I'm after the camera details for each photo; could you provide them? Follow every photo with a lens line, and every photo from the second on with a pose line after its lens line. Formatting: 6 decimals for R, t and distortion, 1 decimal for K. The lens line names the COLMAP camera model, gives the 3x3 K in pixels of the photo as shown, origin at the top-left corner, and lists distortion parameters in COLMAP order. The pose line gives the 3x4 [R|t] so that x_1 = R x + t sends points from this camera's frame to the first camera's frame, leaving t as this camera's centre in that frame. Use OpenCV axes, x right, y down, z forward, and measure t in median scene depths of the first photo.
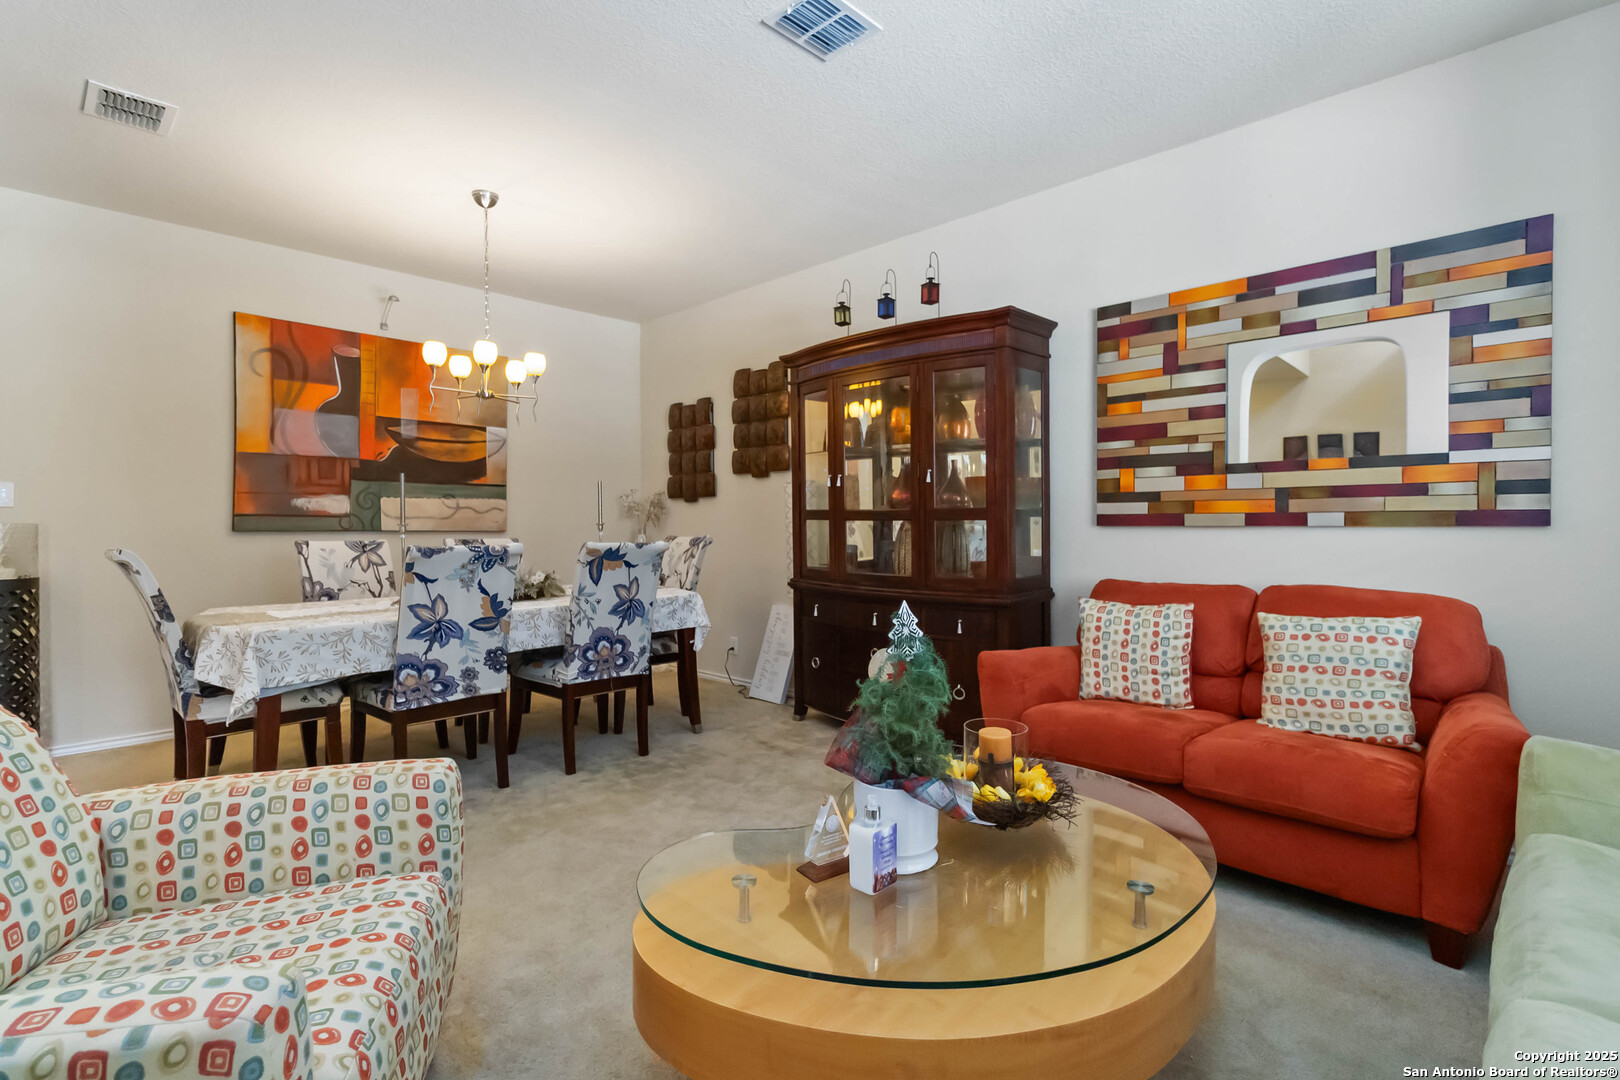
lens RADIAL K [[767.2, 0, 806.1], [0, 767.2, 534.2], [0, 0, 1]] dist [-0.001942, 0.001152]
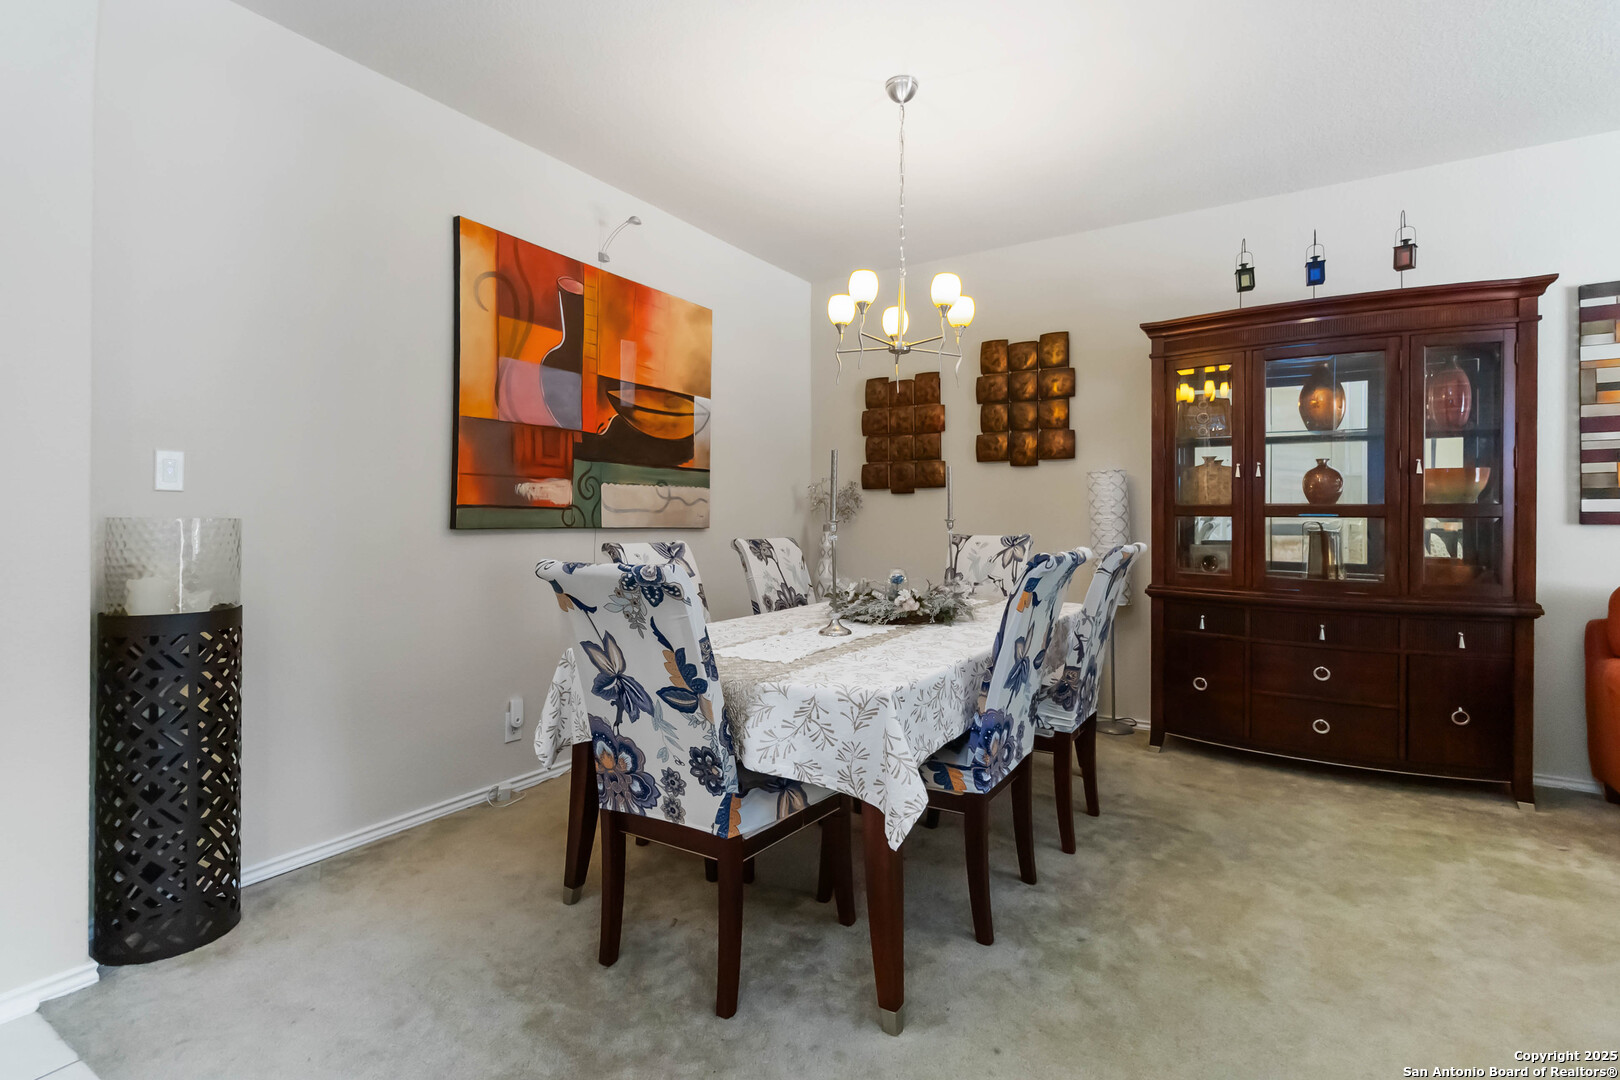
lens RADIAL K [[767.2, 0, 806.3], [0, 767.2, 513.6], [0, 0, 1]] dist [-0.001942, 0.001152]
pose [[0.977047, 0.004878, 0.212968, -0.580024], [-0.000747, 0.999810, -0.019474, -0.004356], [-0.213022, 0.018868, 0.976865, 0.250527]]
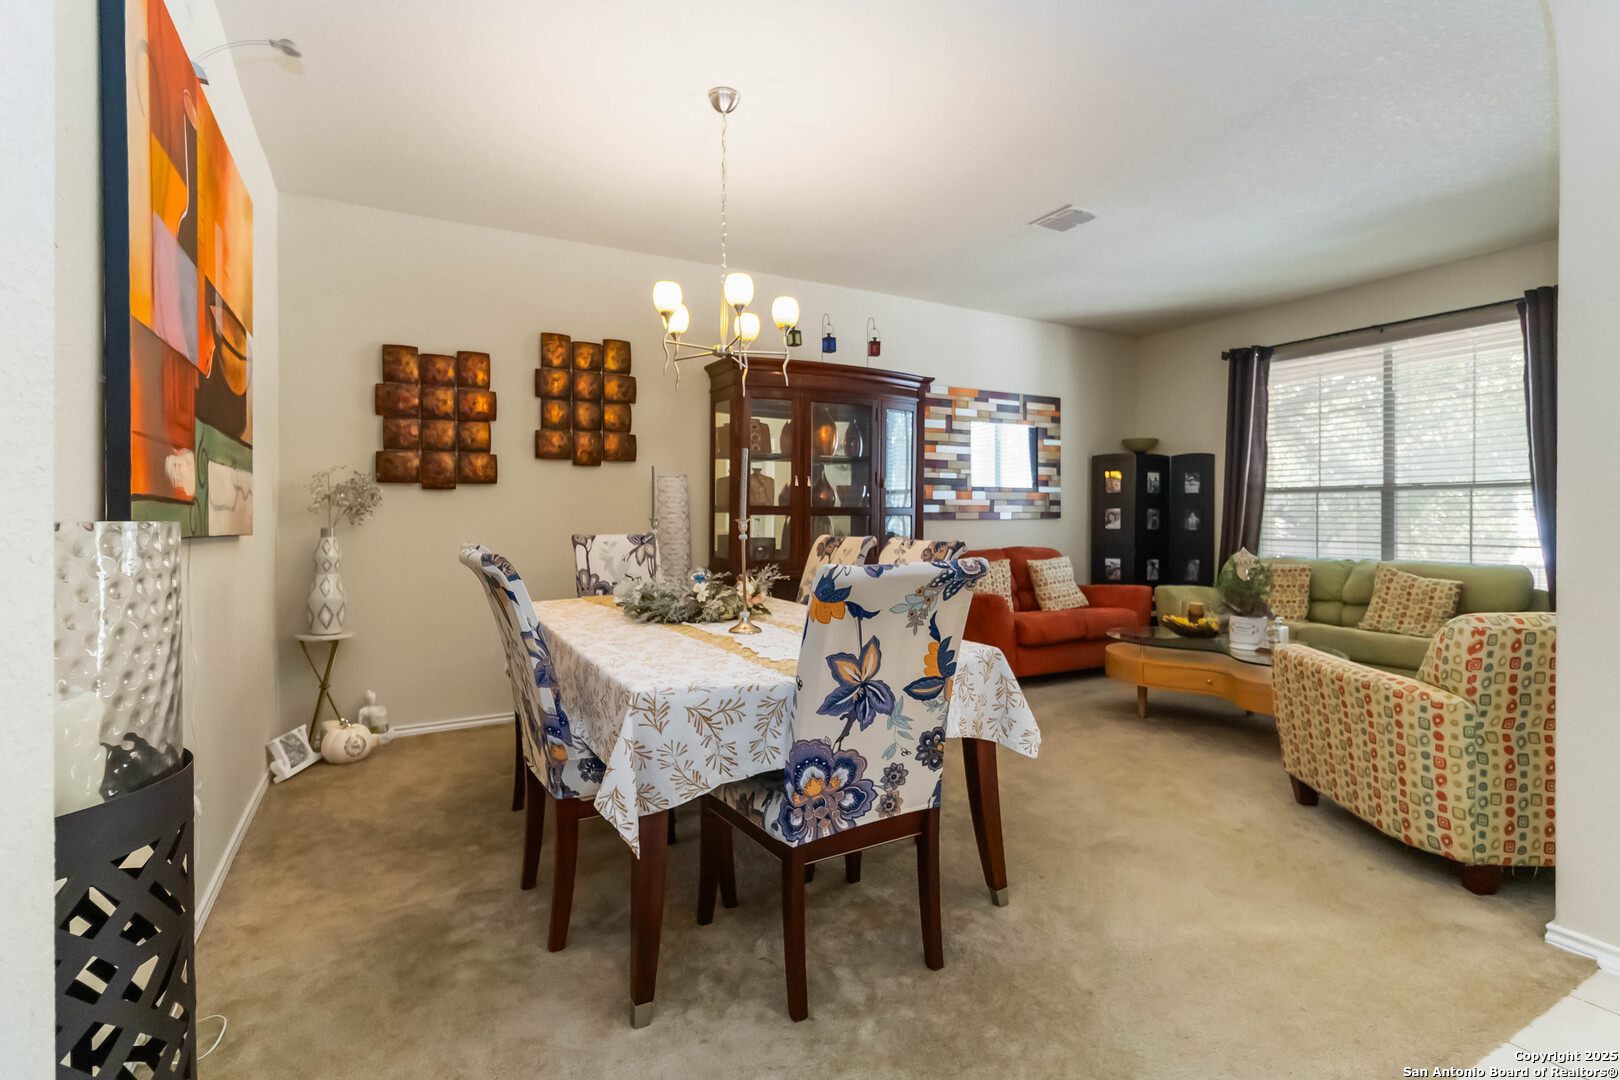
lens RADIAL K [[767.2, 0, 820.1], [0, 767.2, 527.1], [0, 0, 1]] dist [-0.001942, 0.001152]
pose [[0.276509, -0.011799, 0.960939, -0.987841], [0.017973, 0.999813, 0.007105, -0.007653], [-0.960843, 0.015306, 0.276670, 0.605019]]
